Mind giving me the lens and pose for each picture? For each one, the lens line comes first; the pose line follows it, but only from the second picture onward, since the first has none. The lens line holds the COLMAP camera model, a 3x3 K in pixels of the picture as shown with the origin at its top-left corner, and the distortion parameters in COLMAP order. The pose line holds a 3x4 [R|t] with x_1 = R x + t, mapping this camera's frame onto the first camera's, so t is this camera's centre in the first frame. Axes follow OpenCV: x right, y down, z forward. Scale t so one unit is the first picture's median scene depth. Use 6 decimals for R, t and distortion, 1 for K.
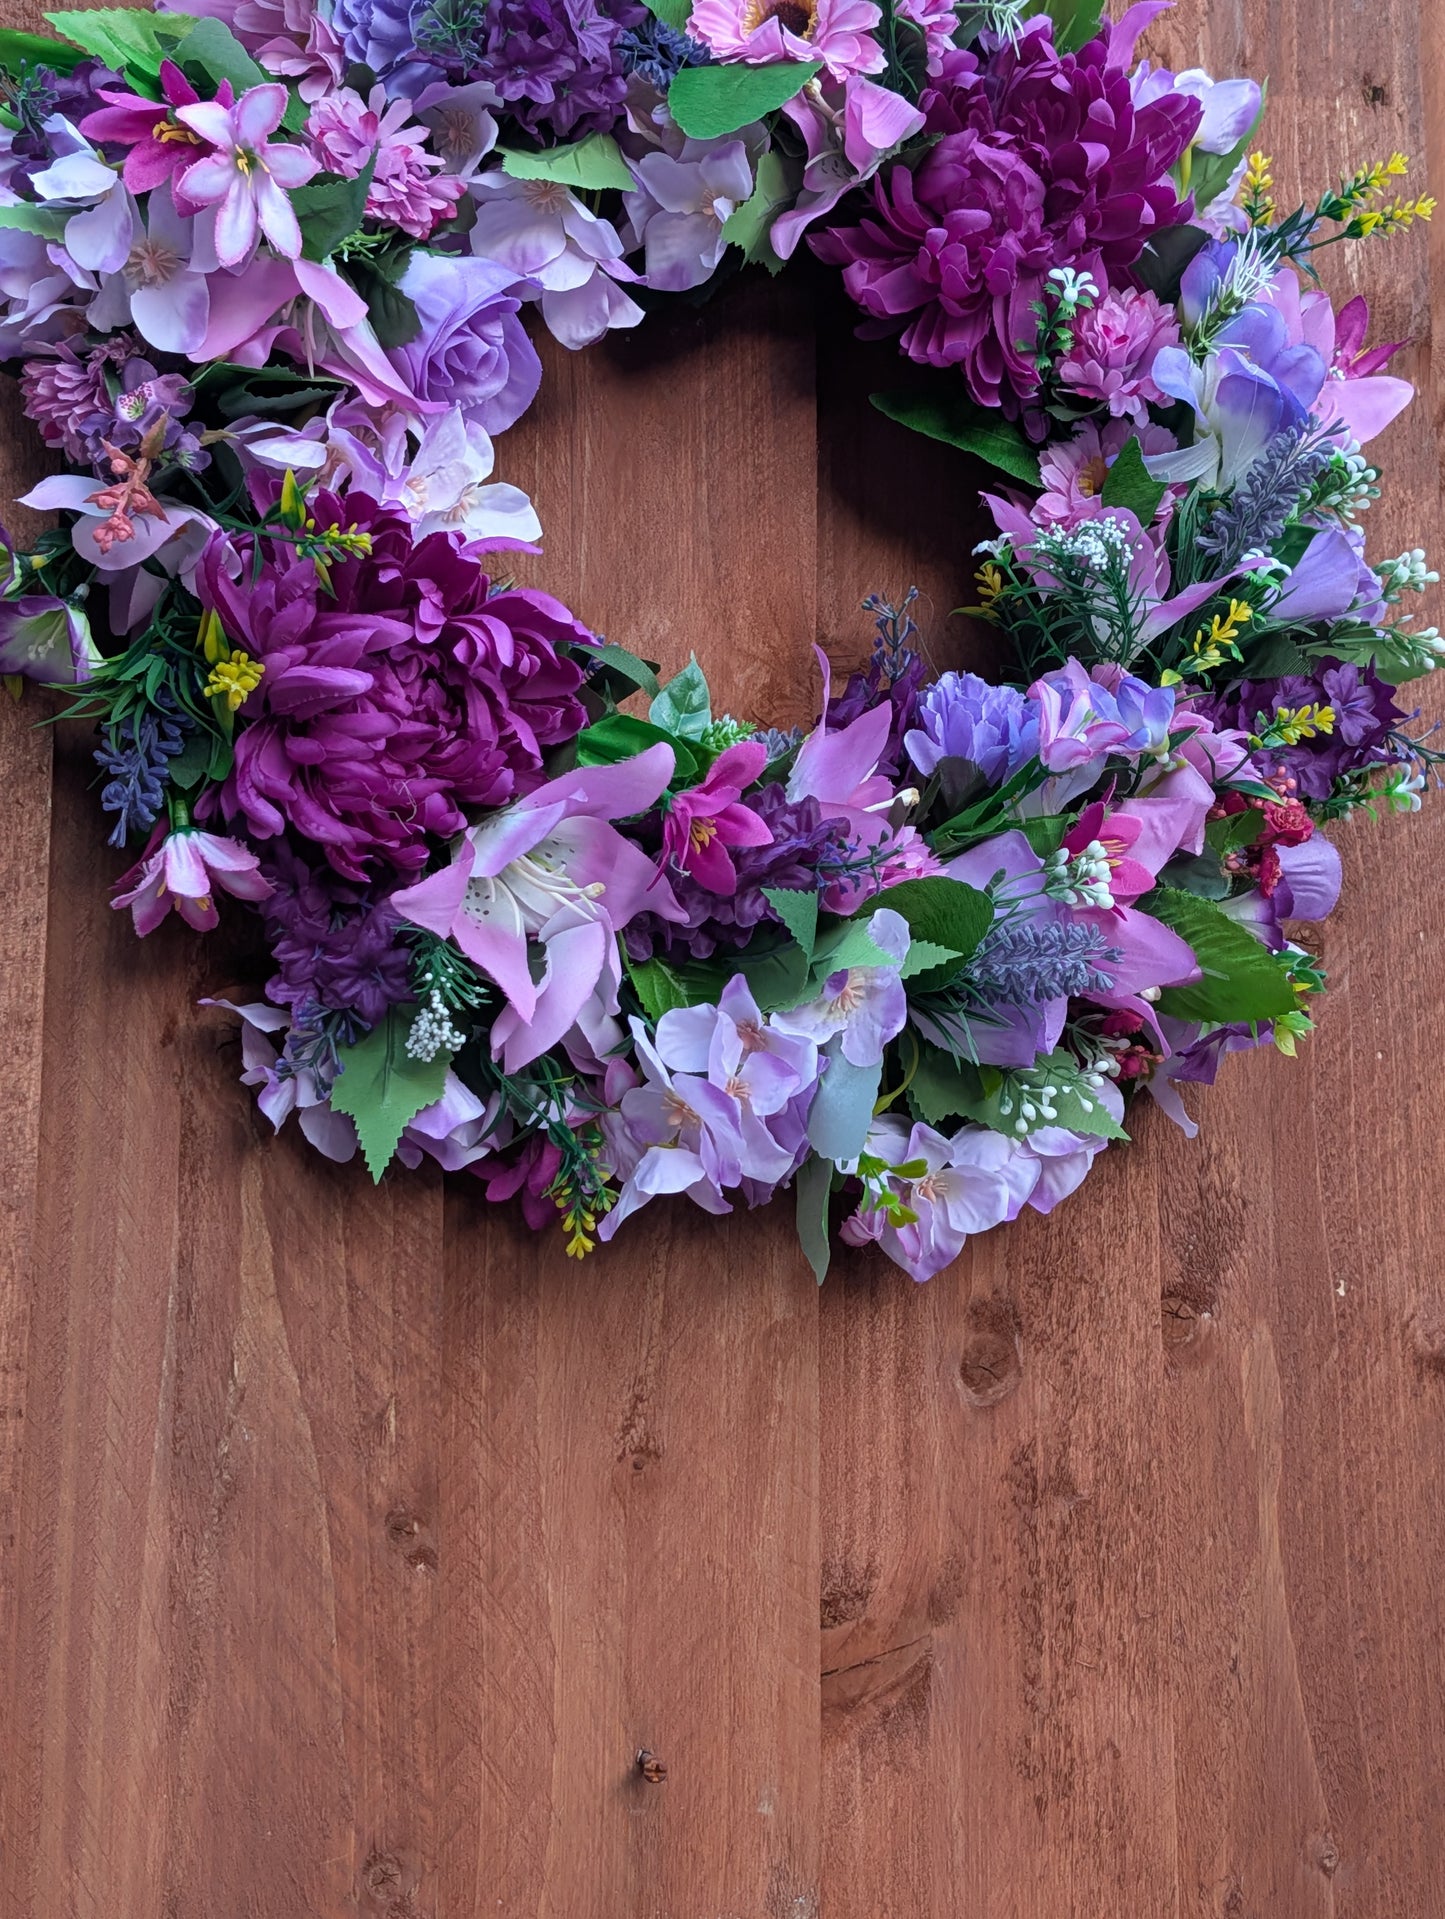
lens RADIAL K [[2997.2, 0, 808.1], [0, 2997.2, 950.5], [0, 0, 1]] dist [0.091780, 0.000000]
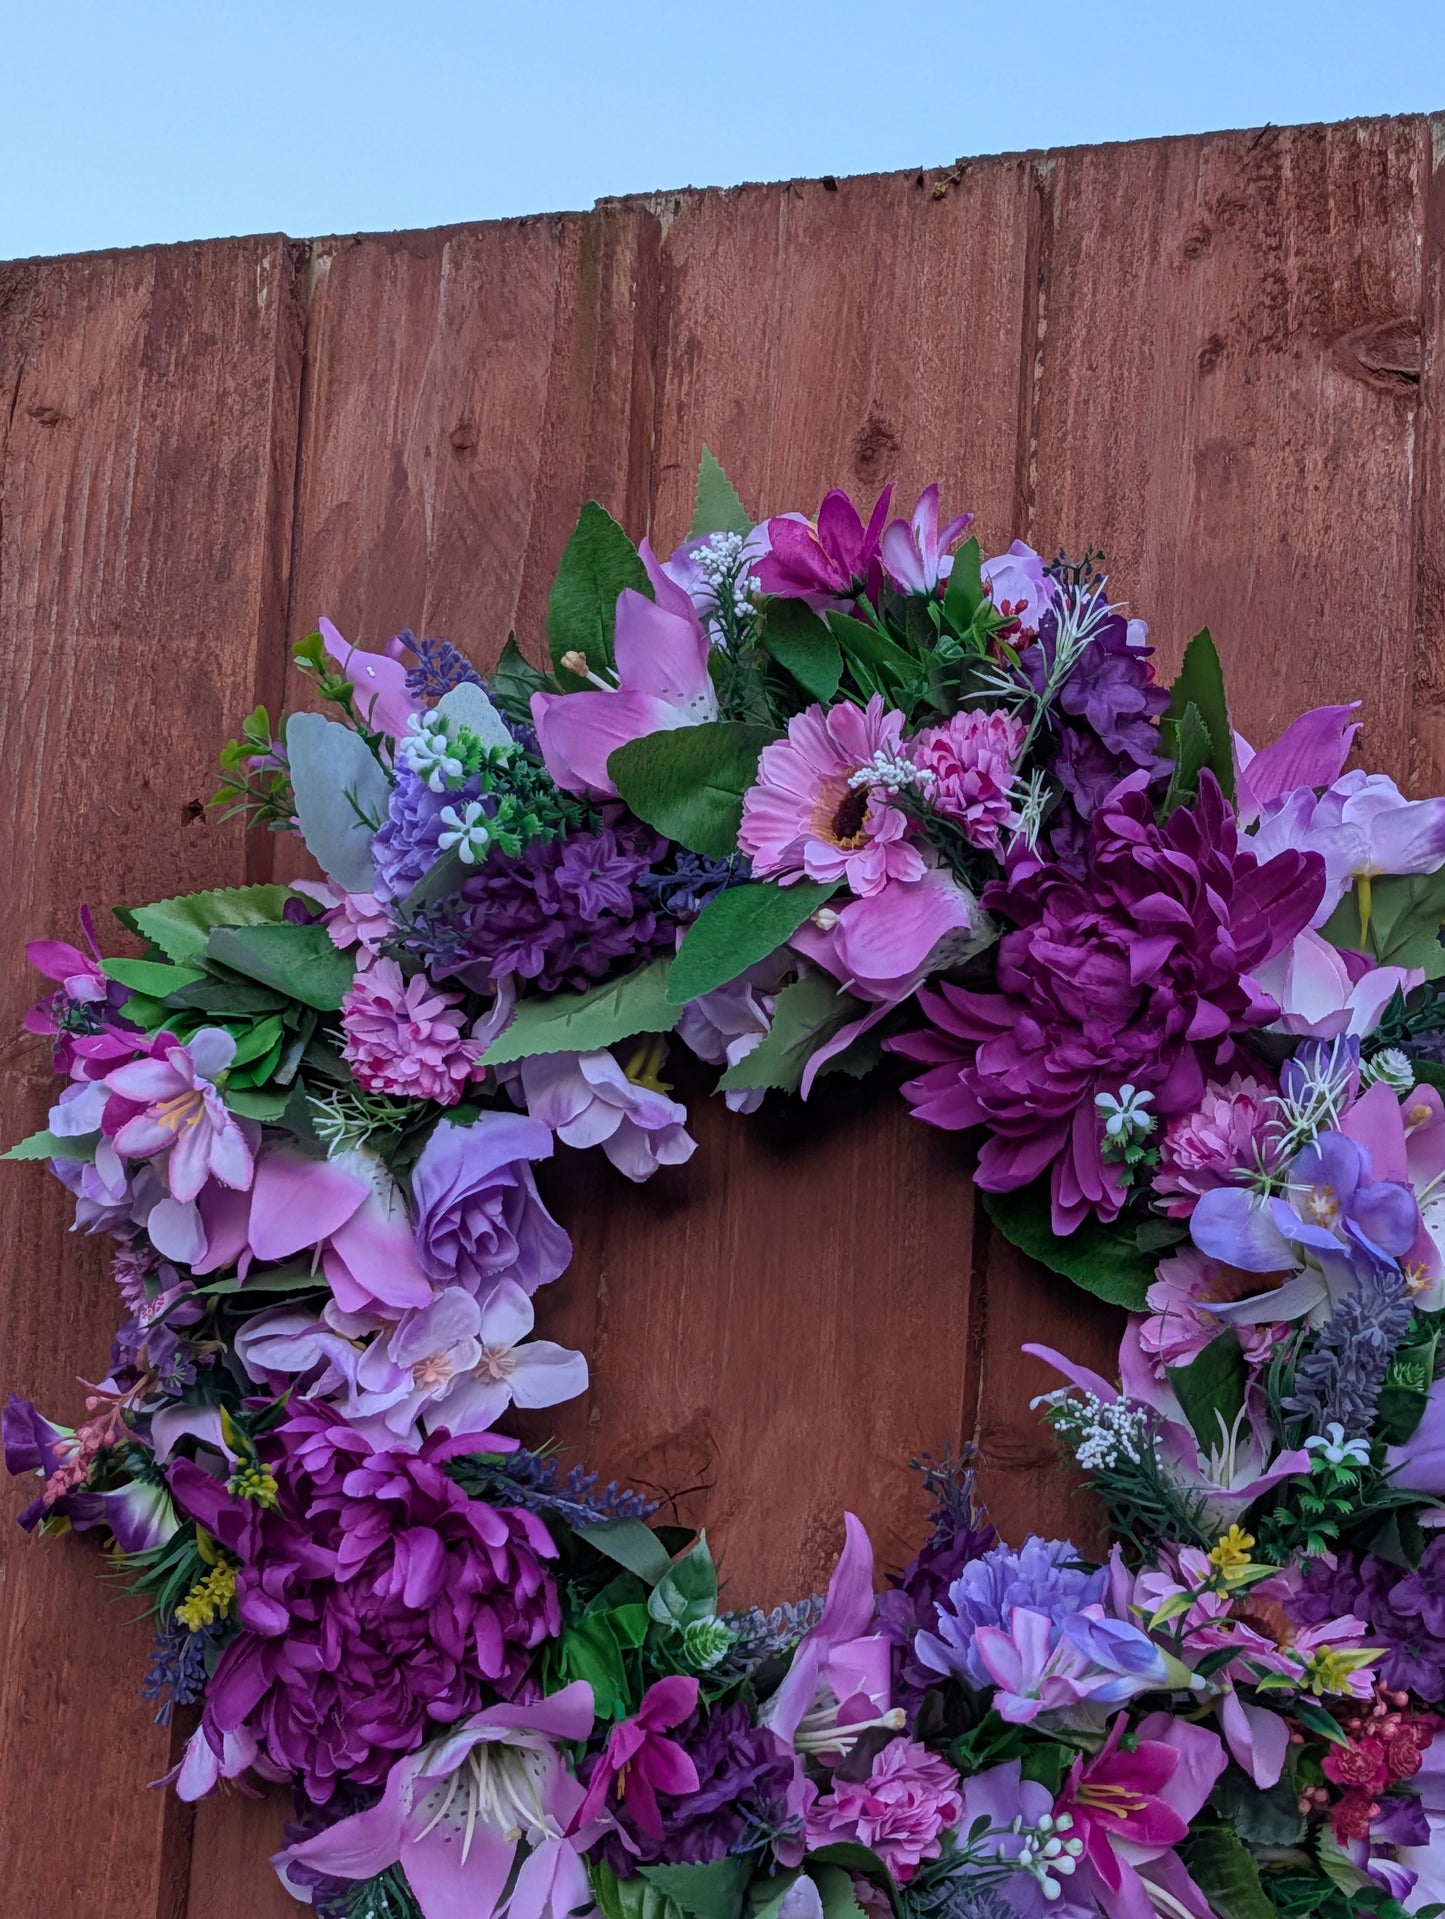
lens RADIAL K [[3077.7, 0, 749.4], [0, 3077.7, 961.3], [0, 0, 1]] dist [0.081720, 0.000000]
pose [[0.838630, -0.012388, -0.544561, 0.494083], [0.034794, 0.998918, 0.030860, -0.301659], [0.543589, -0.044827, 0.838154, 0.196706]]
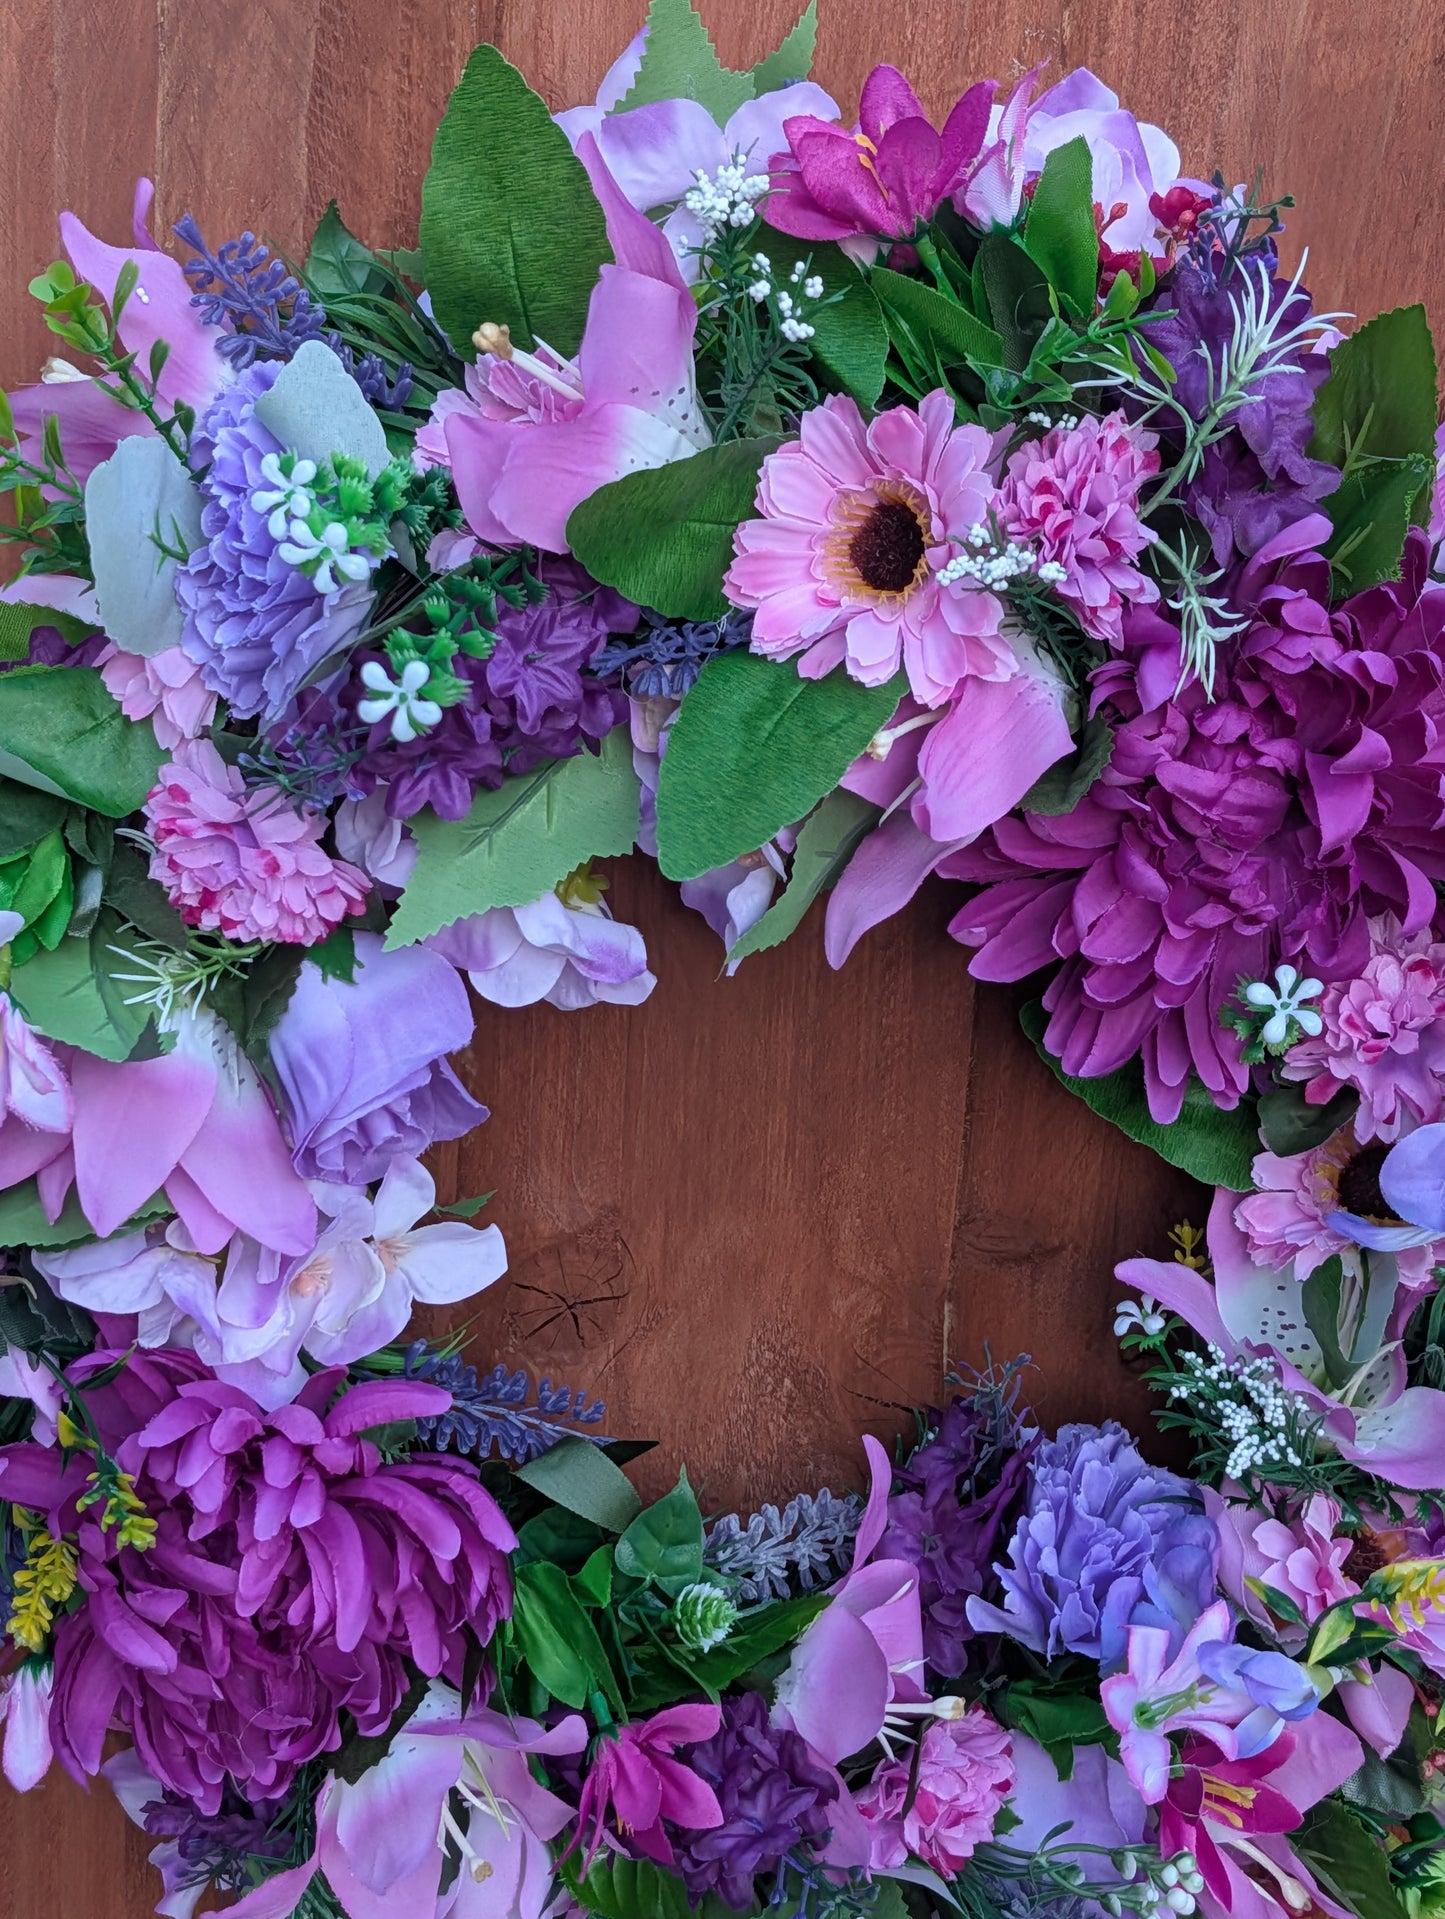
lens RADIAL K [[3077.7, 0, 654.6], [0, 3077.7, 959.6], [0, 0, 1]] dist [0.081720, 0.000000]
pose [[0.933877, 0.152970, -0.323225, 0.178772], [0.009688, 0.892731, 0.450486, -0.544378], [0.357464, -0.423830, 0.832218, 0.405165]]
